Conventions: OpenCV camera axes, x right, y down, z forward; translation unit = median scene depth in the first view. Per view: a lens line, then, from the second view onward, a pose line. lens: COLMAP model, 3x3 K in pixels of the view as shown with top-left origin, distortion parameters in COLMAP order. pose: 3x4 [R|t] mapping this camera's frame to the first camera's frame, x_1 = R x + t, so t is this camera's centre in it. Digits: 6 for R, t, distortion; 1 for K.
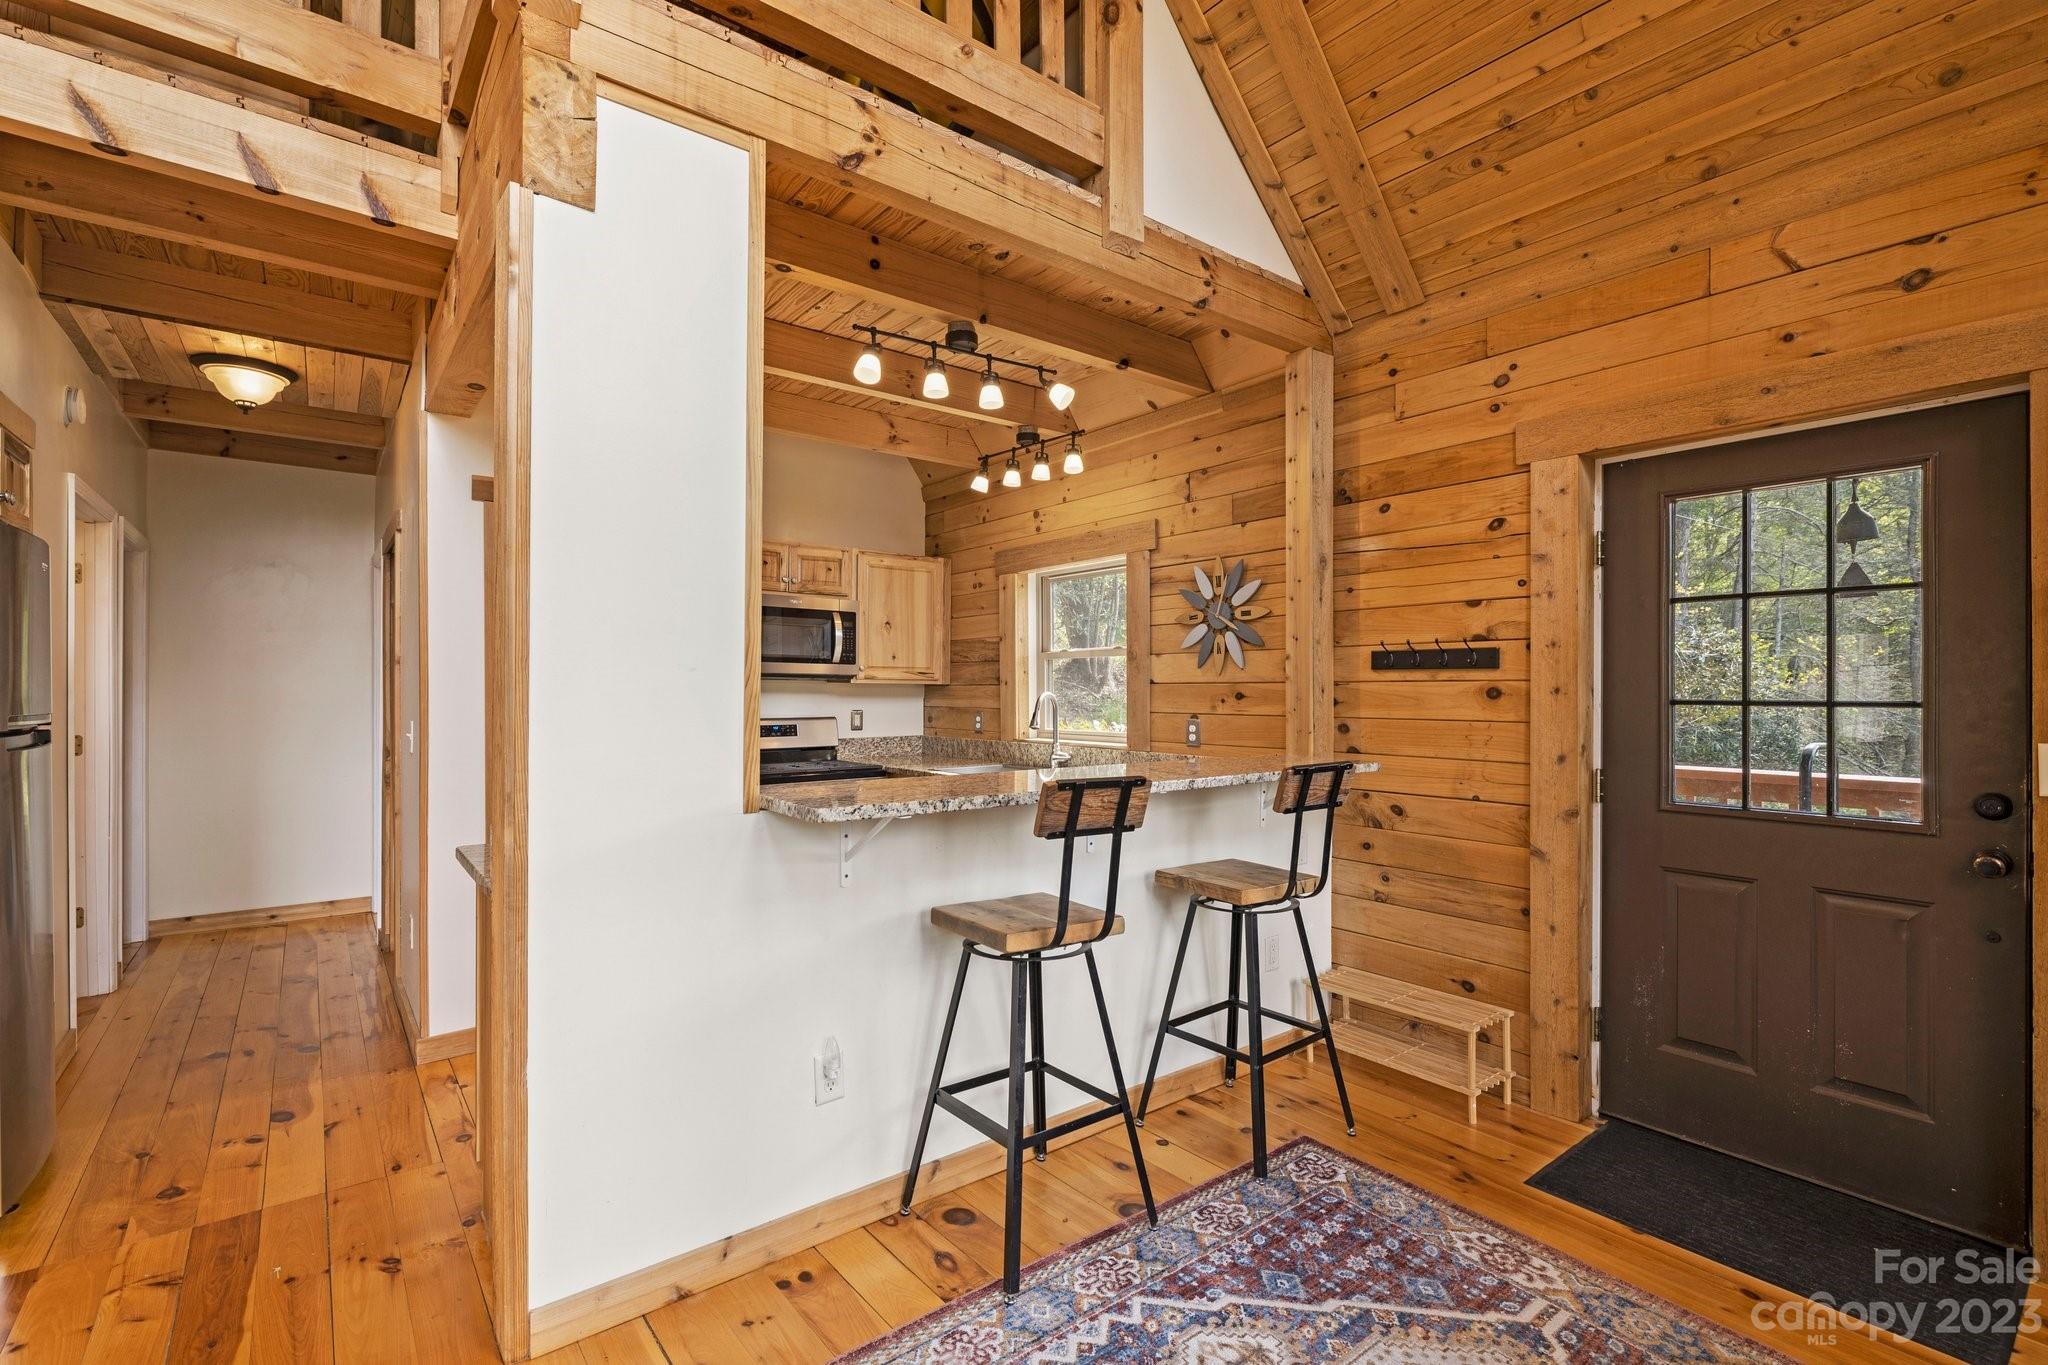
lens RADIAL K [[925.3, 0, 1028.6], [0, 925.3, 684.2], [0, 0, 1]] dist [-0.002940, 0.001453]
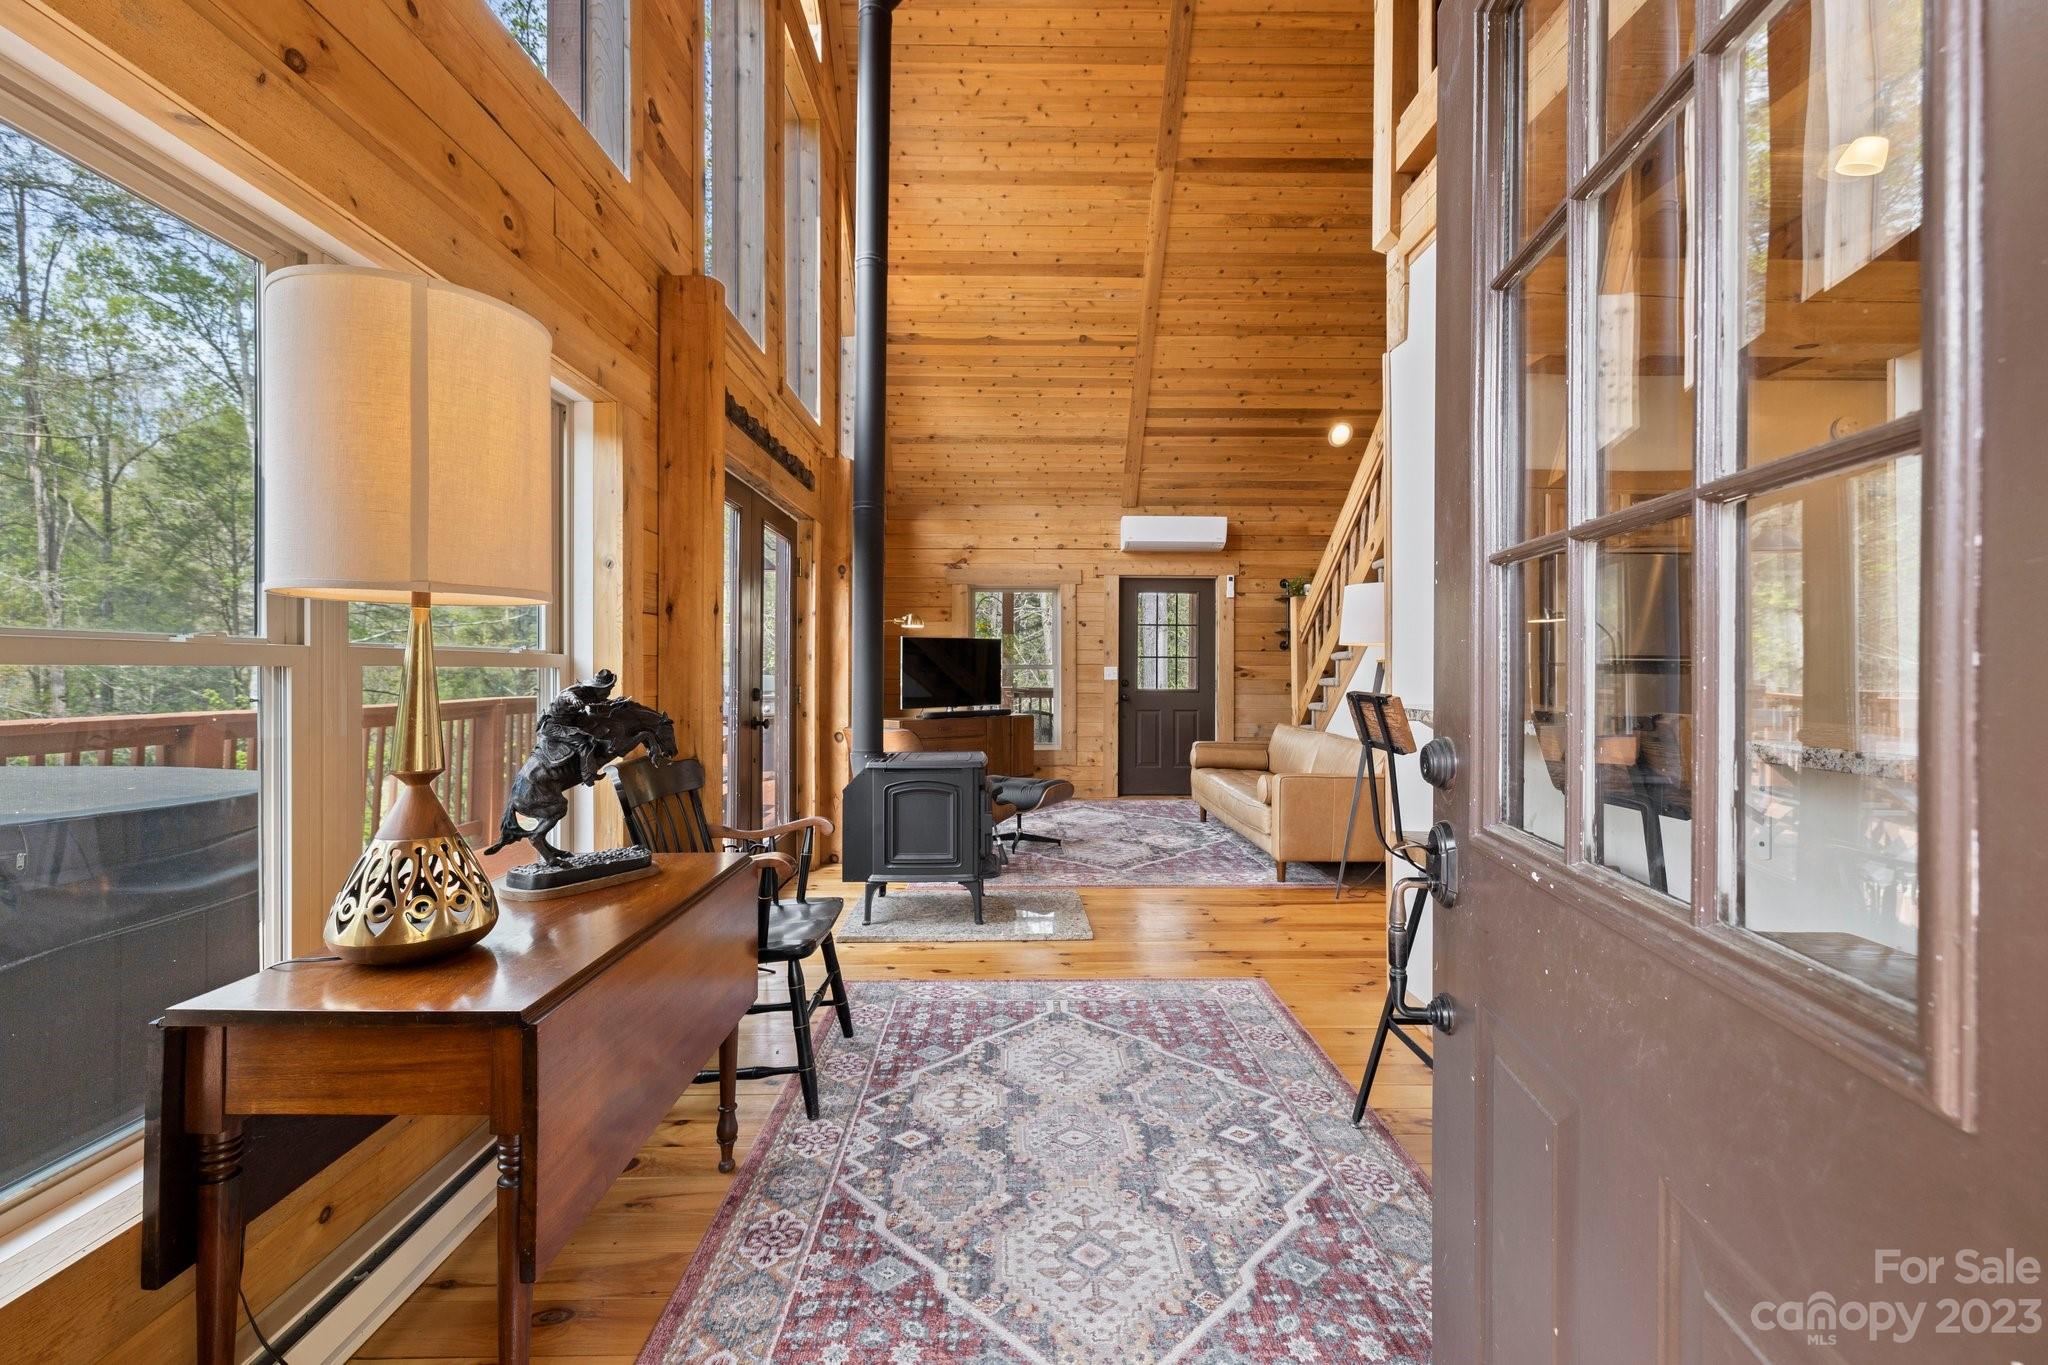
lens RADIAL K [[862.7, 0, 1023.8], [0, 862.7, 670.0], [0, 0, 1]] dist [0.000043, 0.000408]
pose [[-0.603395, -0.004172, -0.797431, 0.671708], [0.001824, 0.999976, -0.006612, 0.051248], [0.797440, -0.005445, -0.603373, 0.794292]]
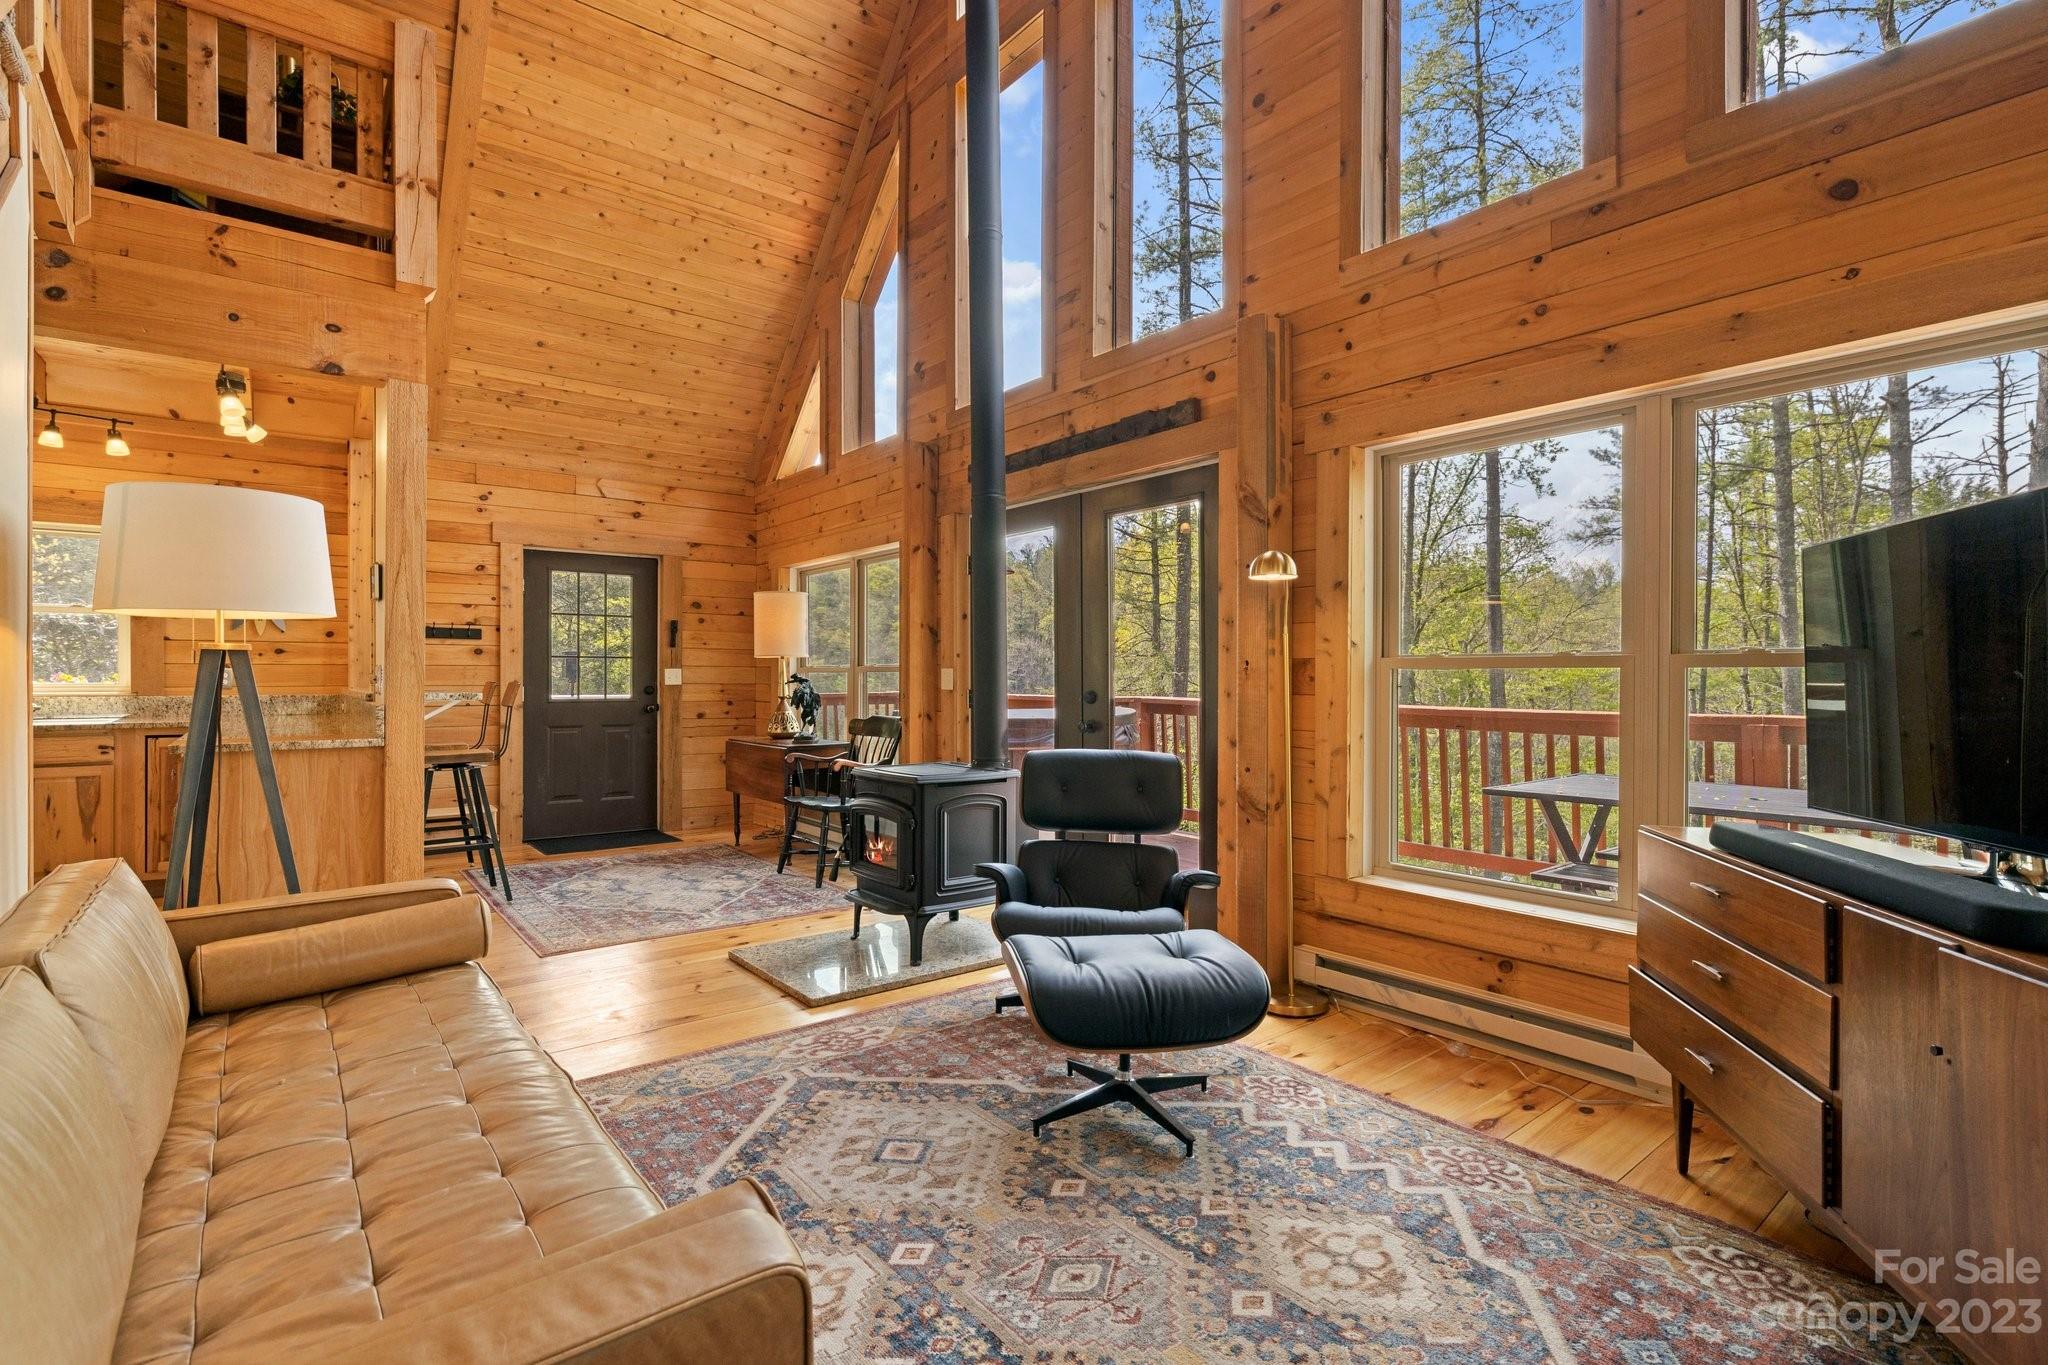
lens RADIAL K [[967.1, 0, 1024.0], [0, 967.1, 682.5], [0, 0, 1]] dist [-0.001452, 0.000059]
pose [[0.001494, -0.006415, 0.999978, -1.456287], [-0.008584, 0.999942, 0.006428, 0.048167], [-0.999962, -0.008594, 0.001439, -0.173874]]
